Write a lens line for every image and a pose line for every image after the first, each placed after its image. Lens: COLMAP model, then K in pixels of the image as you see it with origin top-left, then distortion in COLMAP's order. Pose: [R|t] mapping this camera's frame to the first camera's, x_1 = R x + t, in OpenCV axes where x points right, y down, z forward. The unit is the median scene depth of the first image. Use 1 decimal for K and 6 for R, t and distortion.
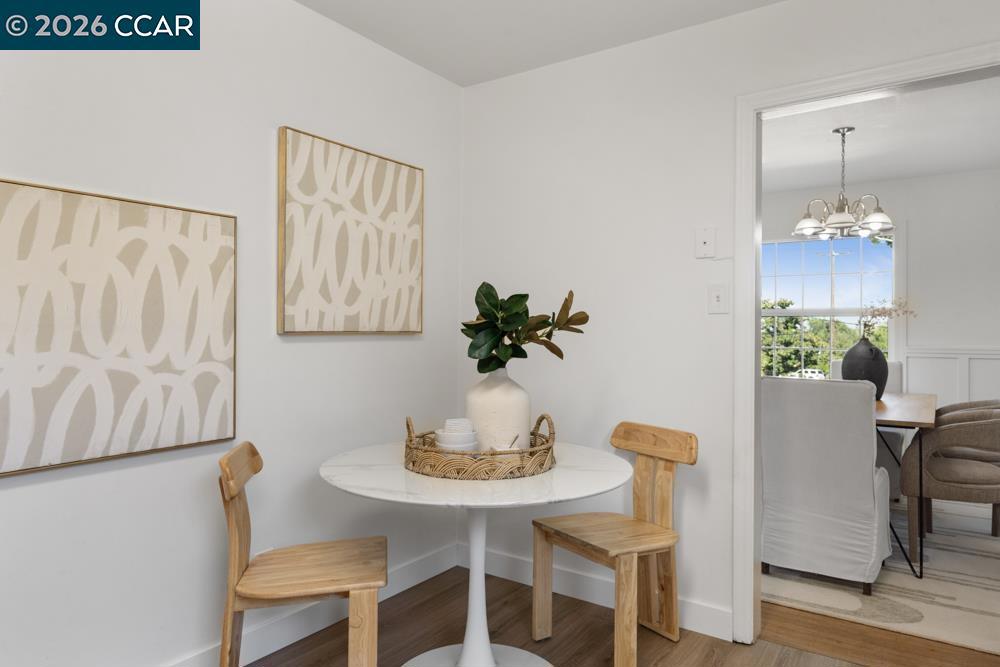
lens RADIAL K [[633.8, 0, 498.2], [0, 633.8, 323.8], [0, 0, 1]] dist [-0.004730, -0.001926]
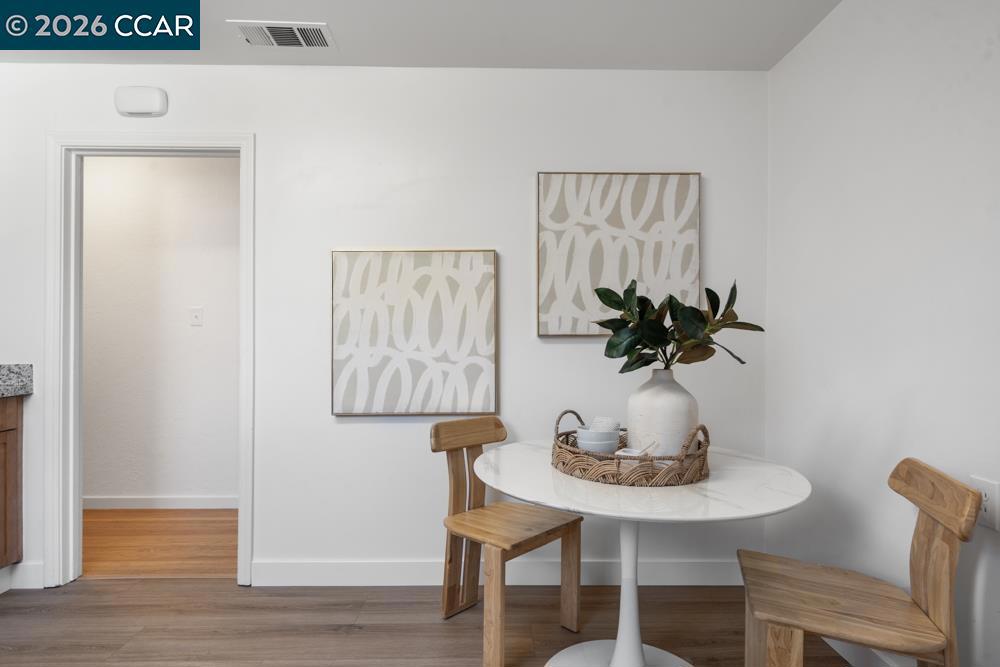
lens RADIAL K [[515.6, 0, 504.0], [0, 515.6, 338.2], [0, 0, 1]] dist [0.001582, 0.001874]
pose [[0.585034, -0.008549, -0.810964, 0.497295], [0.009864, 0.999945, -0.003425, 0.024000], [0.810949, -0.005996, 0.585086, 0.373160]]
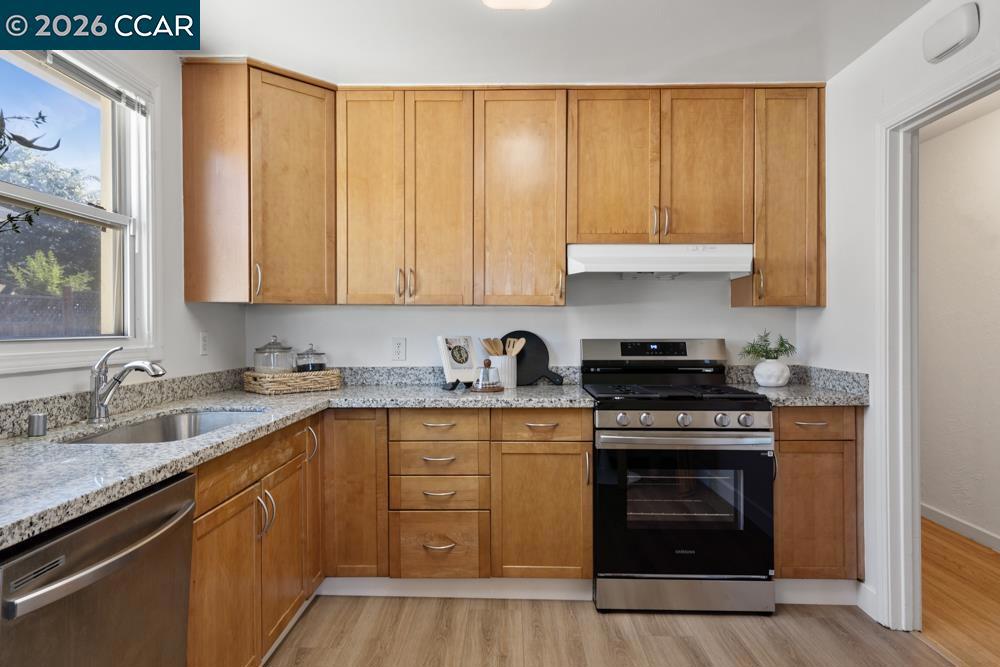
lens RADIAL K [[598.8, 0, 496.8], [0, 598.8, 324.3], [0, 0, 1]] dist [0.003212, 0.003441]
pose [[-0.834143, -0.005248, -0.551523, 0.280533], [0.003502, 0.999884, -0.014811, -0.018597], [0.551537, -0.014286, -0.834028, 0.799278]]
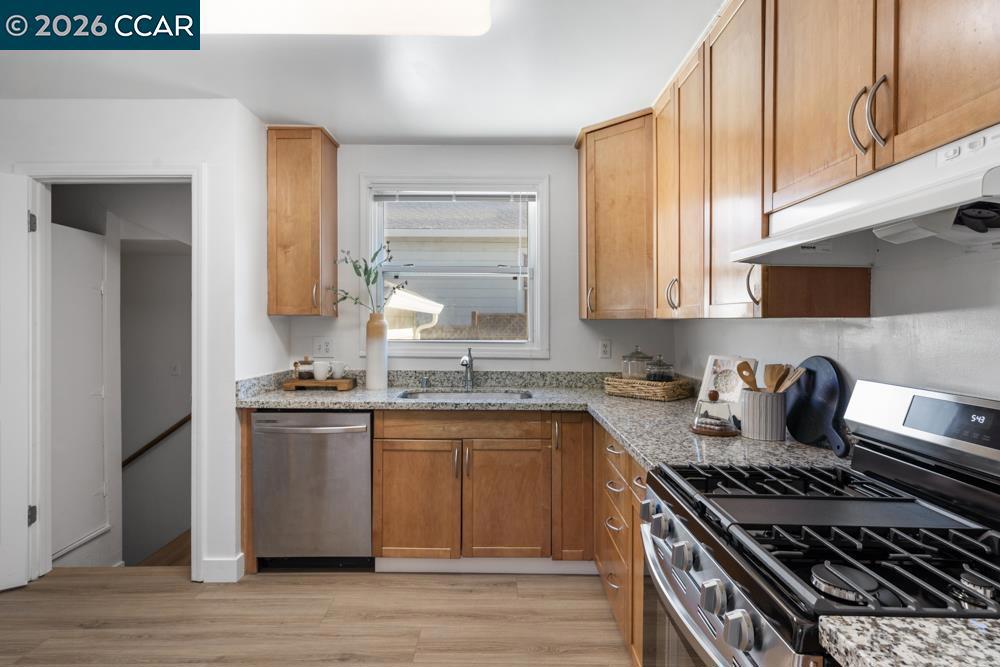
lens RADIAL K [[515.6, 0, 496.3], [0, 515.6, 324.3], [0, 0, 1]] dist [0.001582, 0.001874]
pose [[-0.577912, -0.010831, 0.816027, -1.035572], [-0.018399, 0.999831, 0.000241, -0.068542], [-0.815892, -0.014875, -0.578013, 0.440990]]
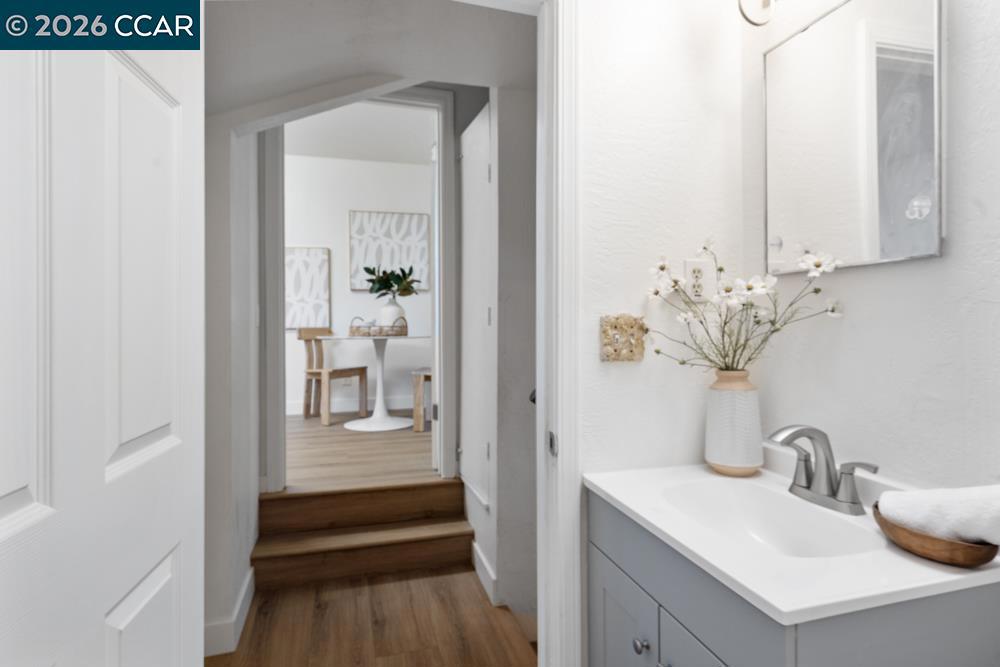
lens RADIAL K [[515.6, 0, 494.7], [0, 515.6, 311.2], [0, 0, 1]] dist [0.001582, 0.001874]
pose [[0.775409, -0.021207, -0.631103, 1.597808], [0.020609, 0.999753, -0.008273, 0.145463], [0.631123, -0.006591, 0.775655, -0.301054]]
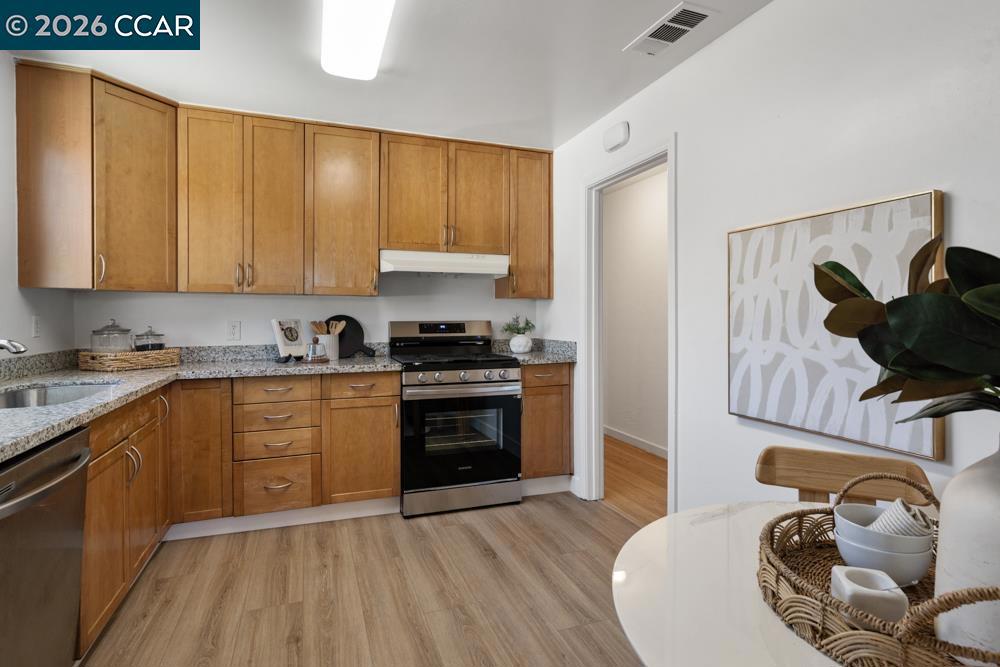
lens RADIAL K [[515.6, 0, 492.9], [0, 515.6, 315.4], [0, 0, 1]] dist [0.001582, 0.001874]
pose [[-0.580277, -0.003266, -0.814412, 0.470960], [0.006825, 0.999937, -0.008872, -0.004925], [0.814390, -0.010707, -0.580219, 0.935368]]
